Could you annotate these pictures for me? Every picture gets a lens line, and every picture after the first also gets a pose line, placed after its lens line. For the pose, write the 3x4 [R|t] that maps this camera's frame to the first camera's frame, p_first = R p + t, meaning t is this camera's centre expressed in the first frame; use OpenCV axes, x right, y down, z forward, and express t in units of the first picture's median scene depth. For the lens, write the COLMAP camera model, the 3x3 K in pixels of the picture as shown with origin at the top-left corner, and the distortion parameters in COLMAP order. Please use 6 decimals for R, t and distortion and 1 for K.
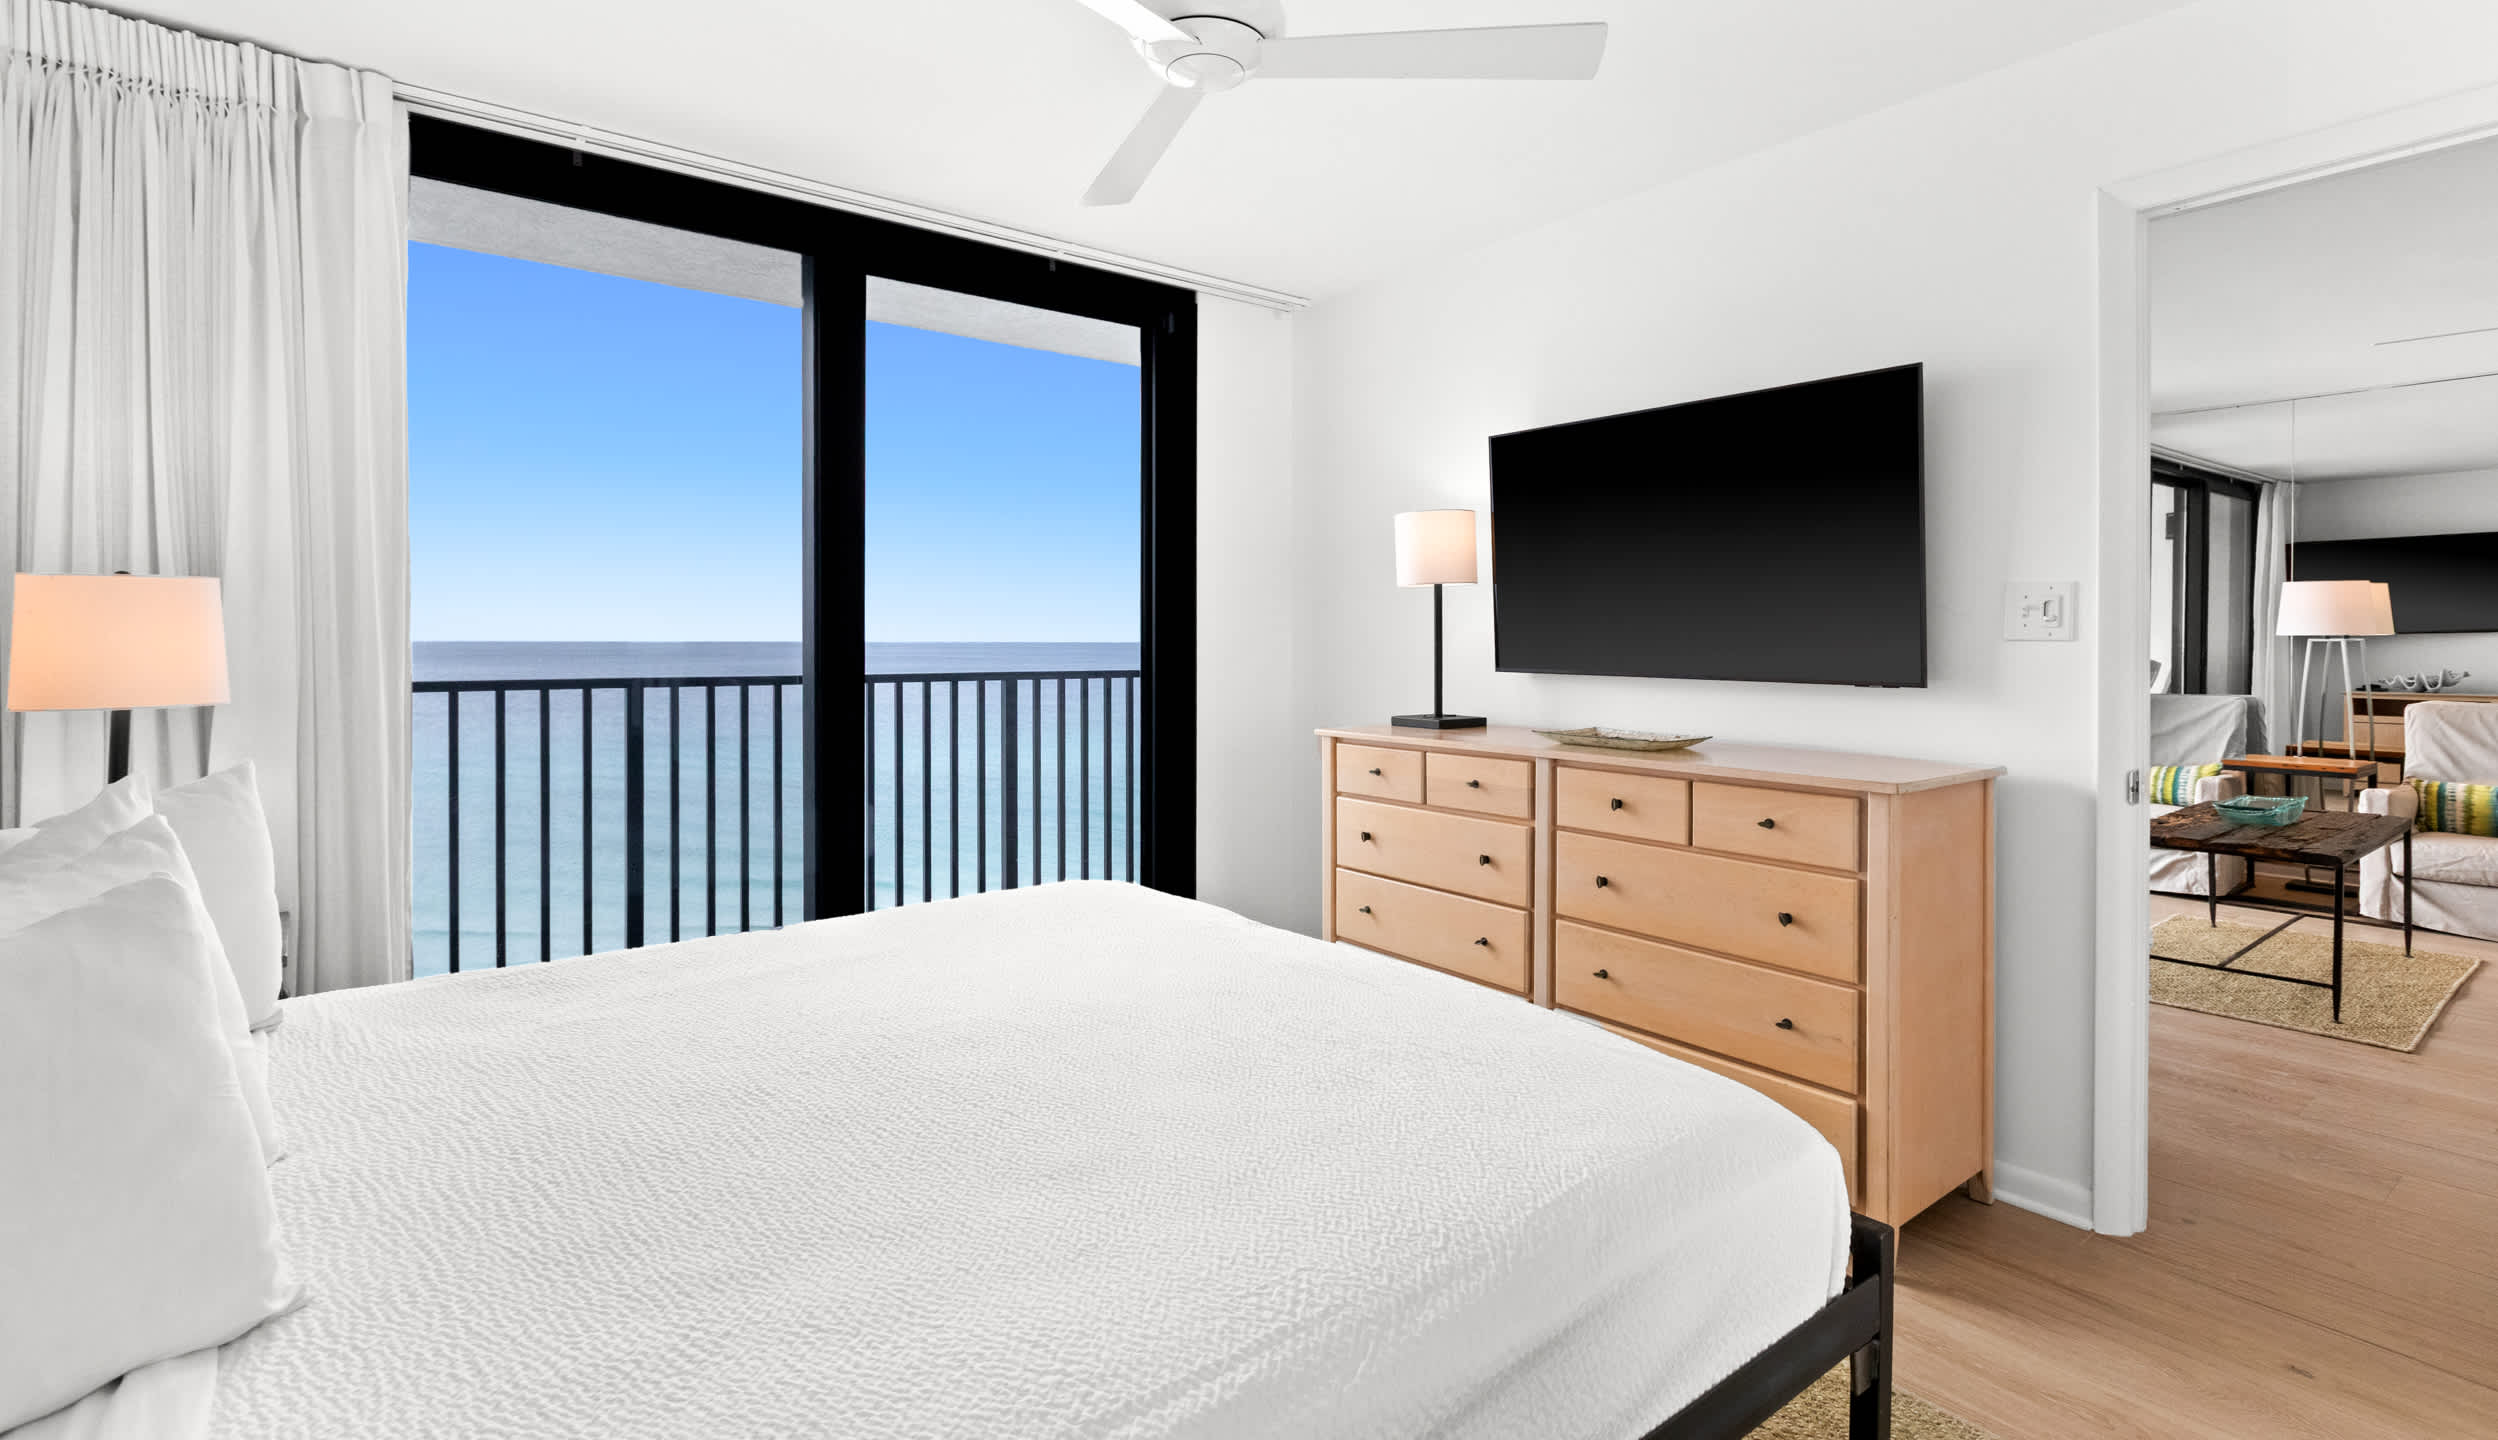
lens RADIAL K [[1207.5, 0, 1271.8], [0, 1207.5, 636.0], [0, 0, 1]] dist [-0.002877, -0.000520]
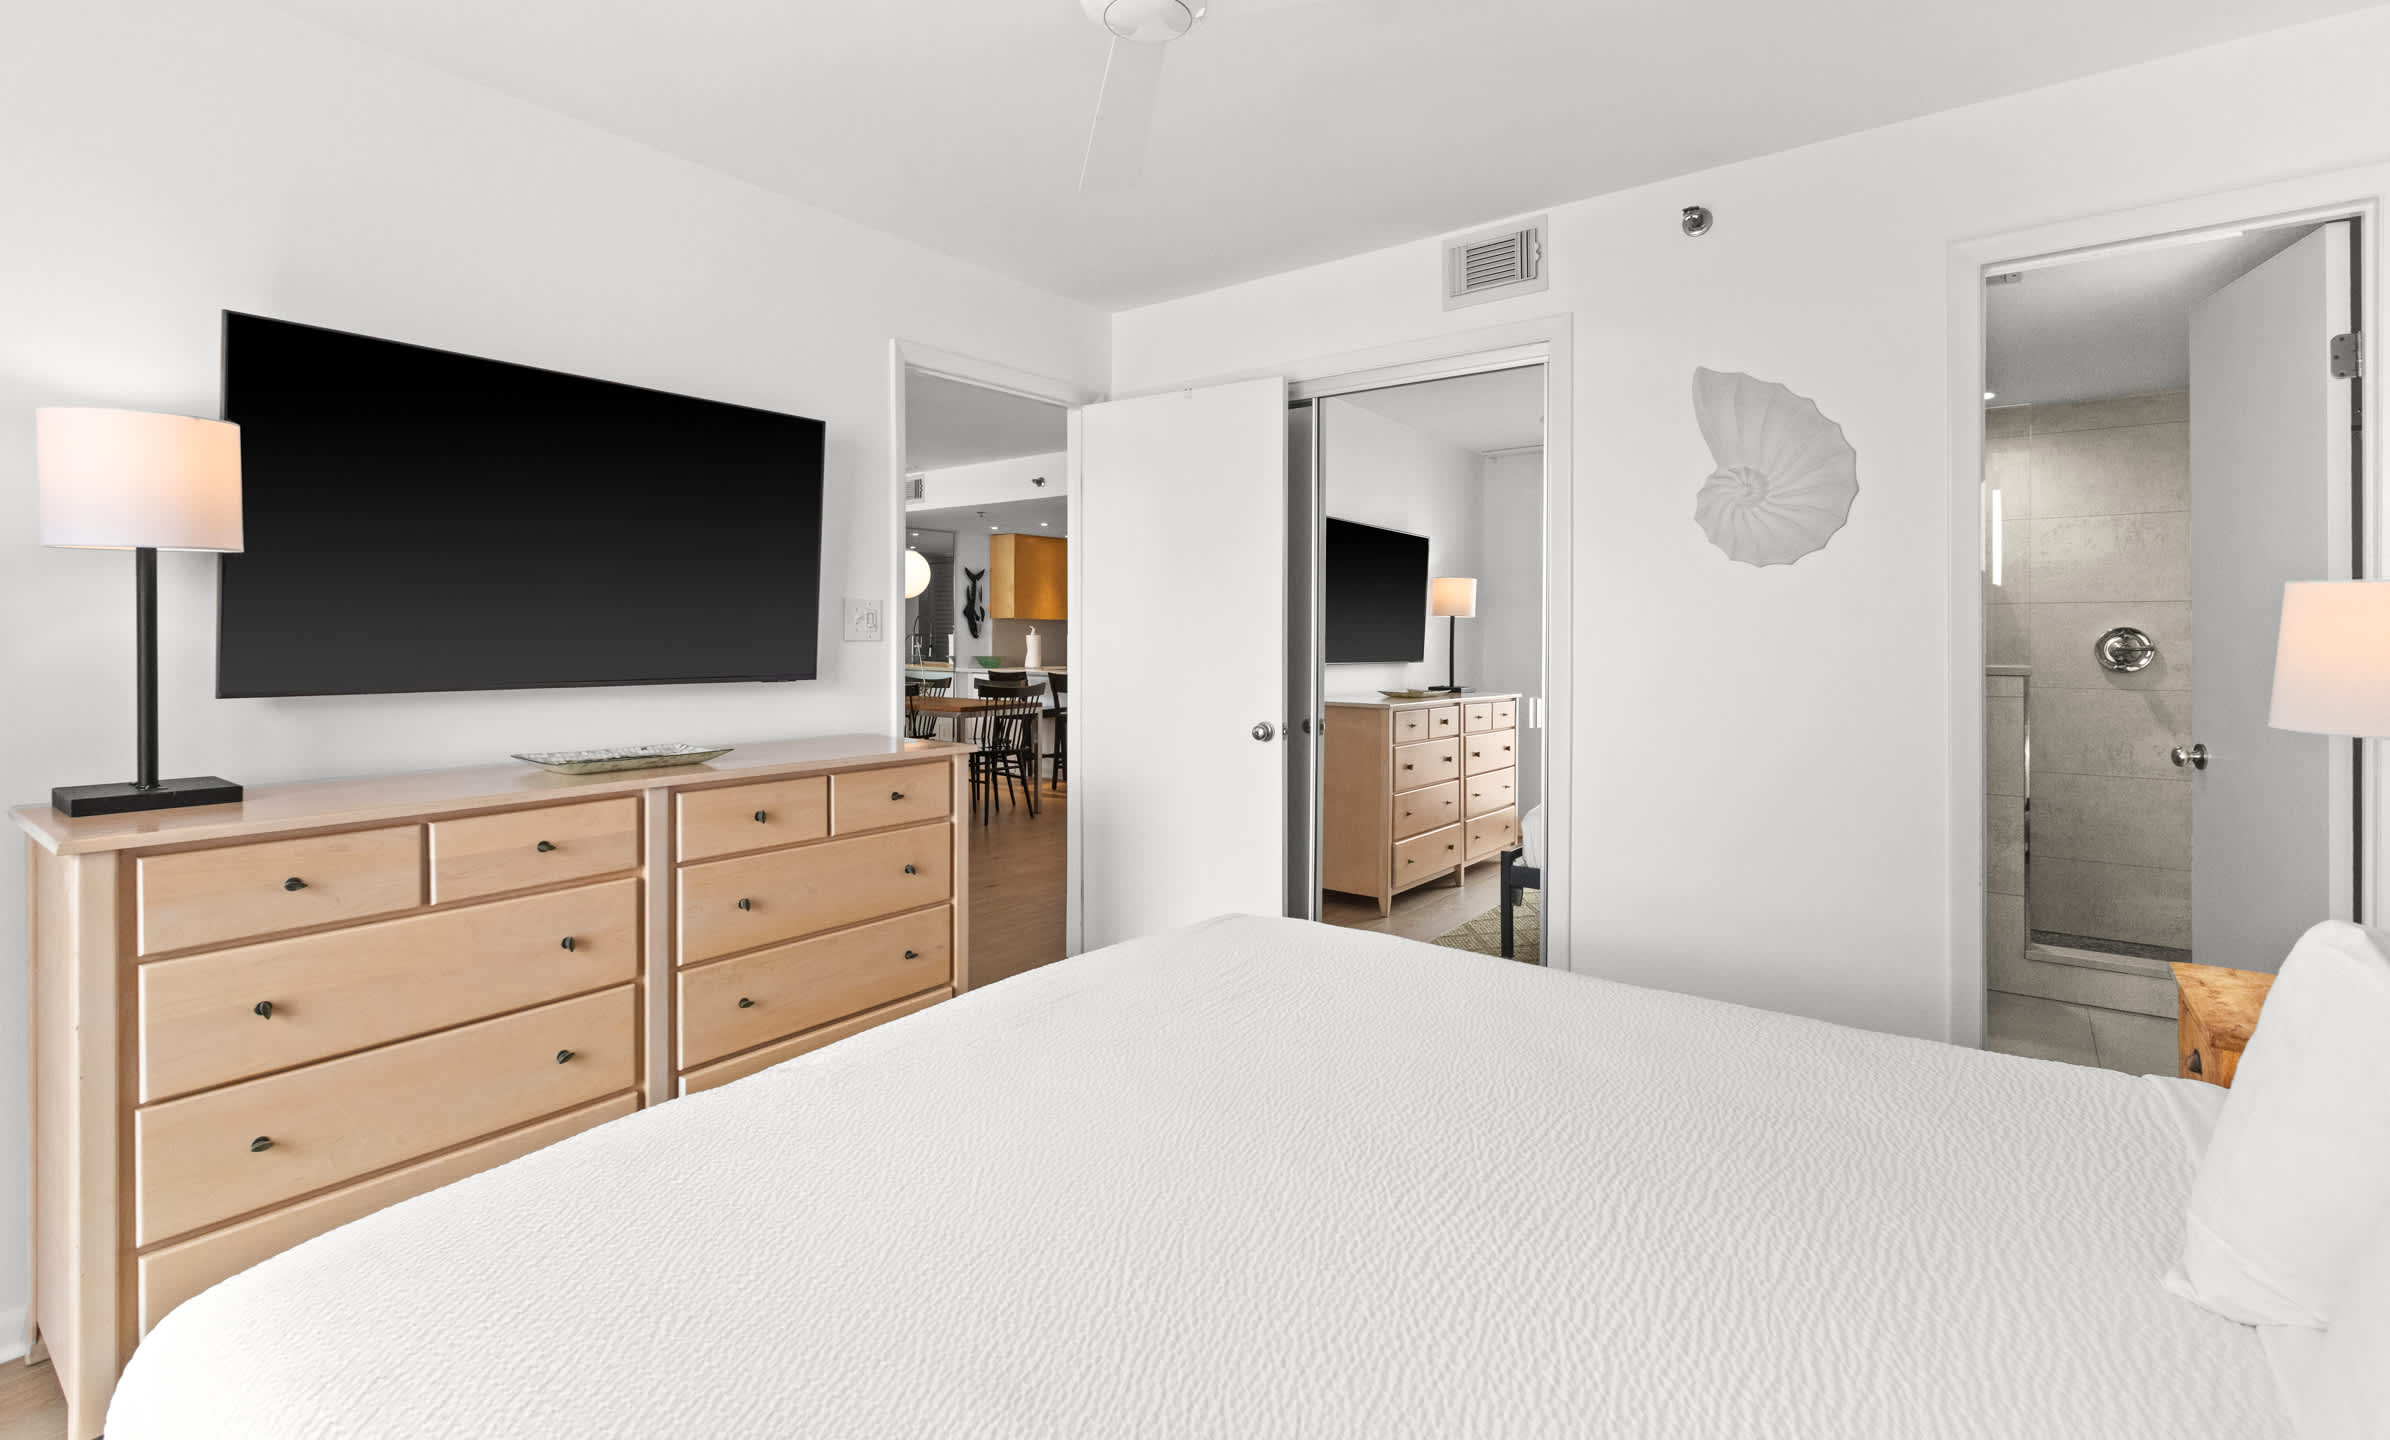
lens RADIAL K [[1105.3, 0, 1222.4], [0, 1105.3, 650.5], [0, 0, 1]] dist [0.002336, 0.000180]
pose [[-0.281841, -0.009651, 0.959413, -0.596056], [0.009327, 0.999875, 0.012798, 0.001794], [-0.959416, 0.012556, -0.281716, 0.826225]]
